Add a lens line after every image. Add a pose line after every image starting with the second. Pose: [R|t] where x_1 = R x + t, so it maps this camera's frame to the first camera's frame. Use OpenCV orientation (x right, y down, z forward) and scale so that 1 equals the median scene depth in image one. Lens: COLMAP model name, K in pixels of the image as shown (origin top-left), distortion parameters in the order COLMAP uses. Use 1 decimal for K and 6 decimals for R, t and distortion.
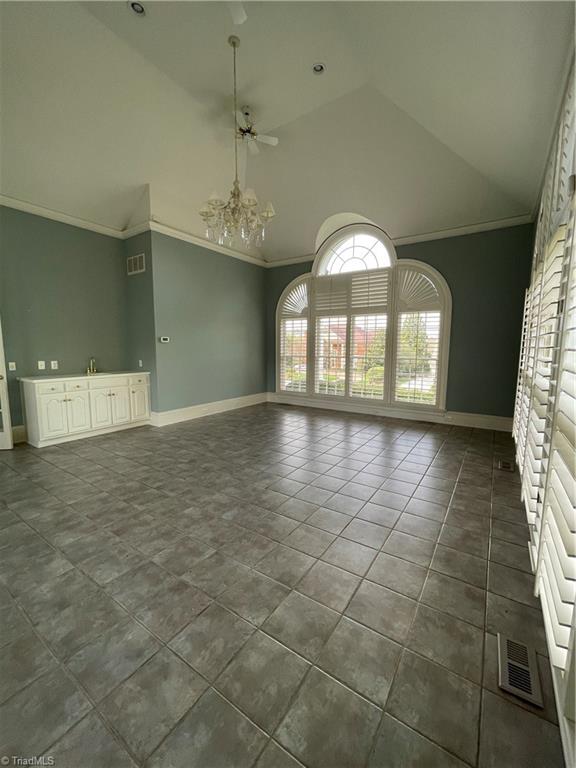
lens RADIAL K [[312.8, 0, 289.8], [0, 312.8, 382.9], [0, 0, 1]] dist [-0.000809, 0.000955]
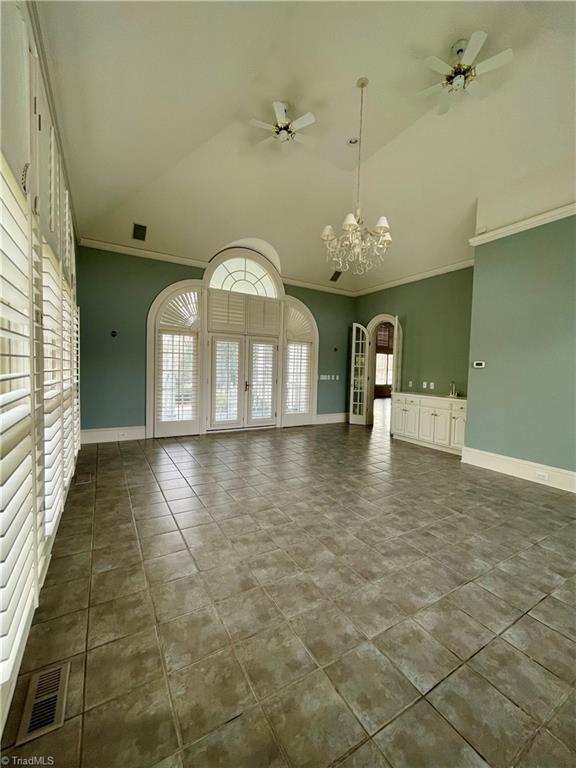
lens RADIAL K [[312.8, 0, 285.2], [0, 312.8, 383.0], [0, 0, 1]] dist [-0.000809, 0.000955]
pose [[-0.439961, 0.028406, -0.897568, 0.842839], [-0.132630, 0.986483, 0.096231, -0.141265], [0.888169, 0.161382, -0.430247, 1.275834]]
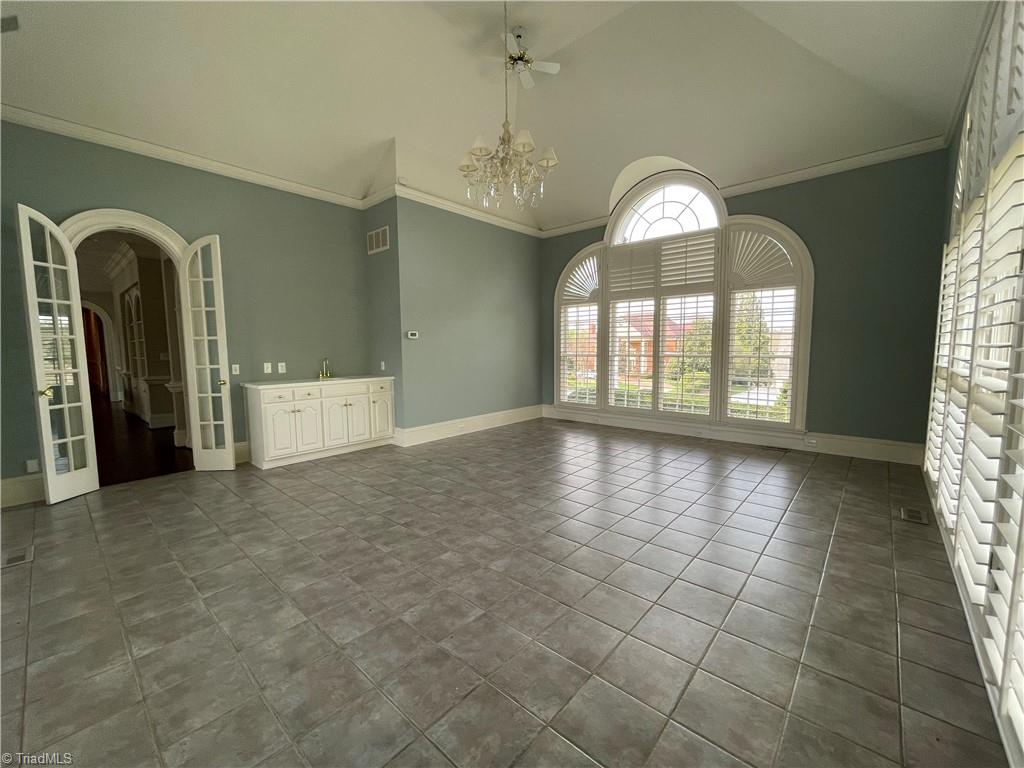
lens RADIAL K [[417.1, 0, 510.9], [0, 417.1, 385.8], [0, 0, 1]] dist [-0.000809, 0.000955]
pose [[0.990639, -0.000797, -0.136503, -0.022350], [-0.002193, 0.999761, -0.021756, 0.014872], [0.136488, 0.021852, 0.990401, 0.013685]]
